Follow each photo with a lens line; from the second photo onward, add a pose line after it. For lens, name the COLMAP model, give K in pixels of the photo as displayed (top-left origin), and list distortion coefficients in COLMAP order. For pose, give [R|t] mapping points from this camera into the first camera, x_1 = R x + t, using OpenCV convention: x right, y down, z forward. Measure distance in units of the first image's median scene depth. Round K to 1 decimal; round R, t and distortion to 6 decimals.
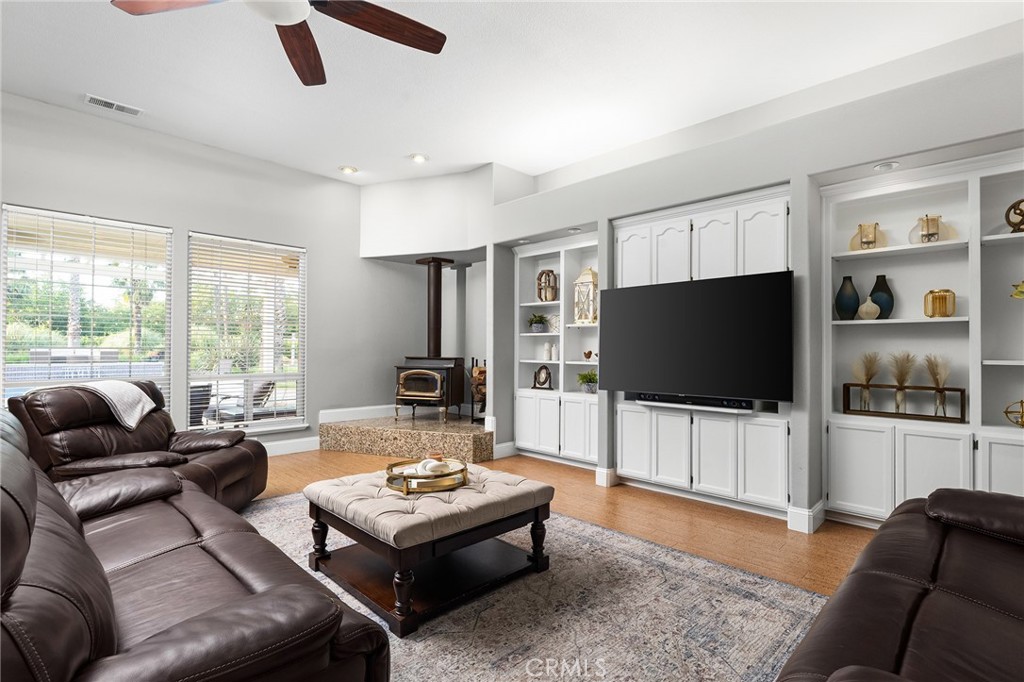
lens RADIAL K [[498.7, 0, 508.9], [0, 498.7, 334.4], [0, 0, 1]] dist [0.001086, 0.000089]
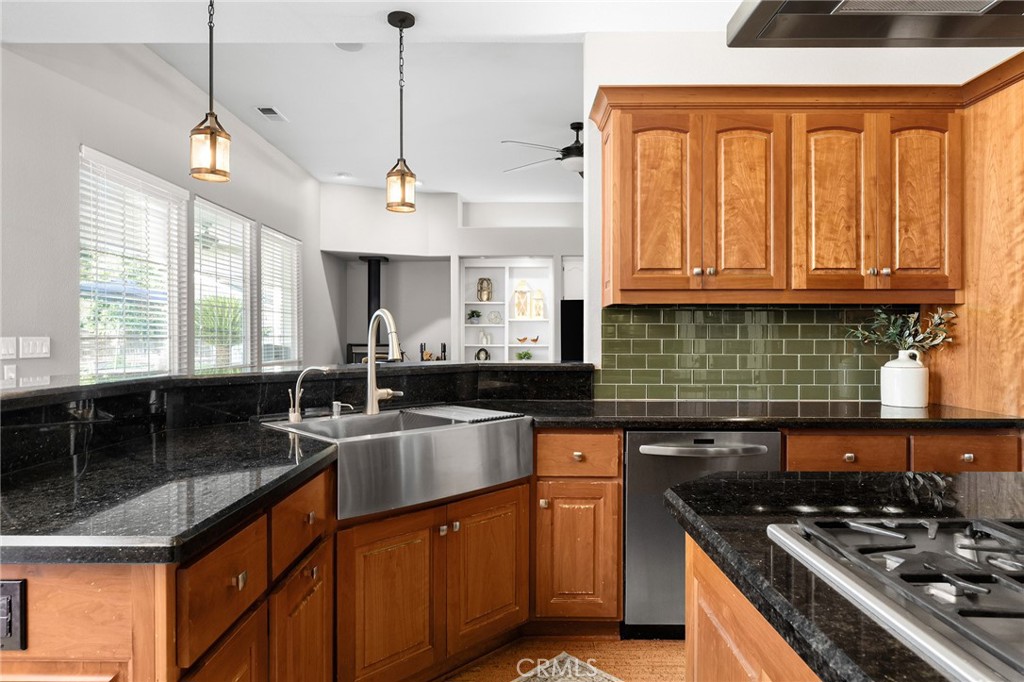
lens RADIAL K [[629.5, 0, 512.0], [0, 629.5, 341.0], [0, 0, 1]] dist [0.000875, 0.000137]
pose [[0.703441, -0.009976, 0.710683, -1.287182], [-0.015407, 0.999453, 0.029279, -0.011302], [-0.710586, -0.031545, 0.702902, -0.315386]]
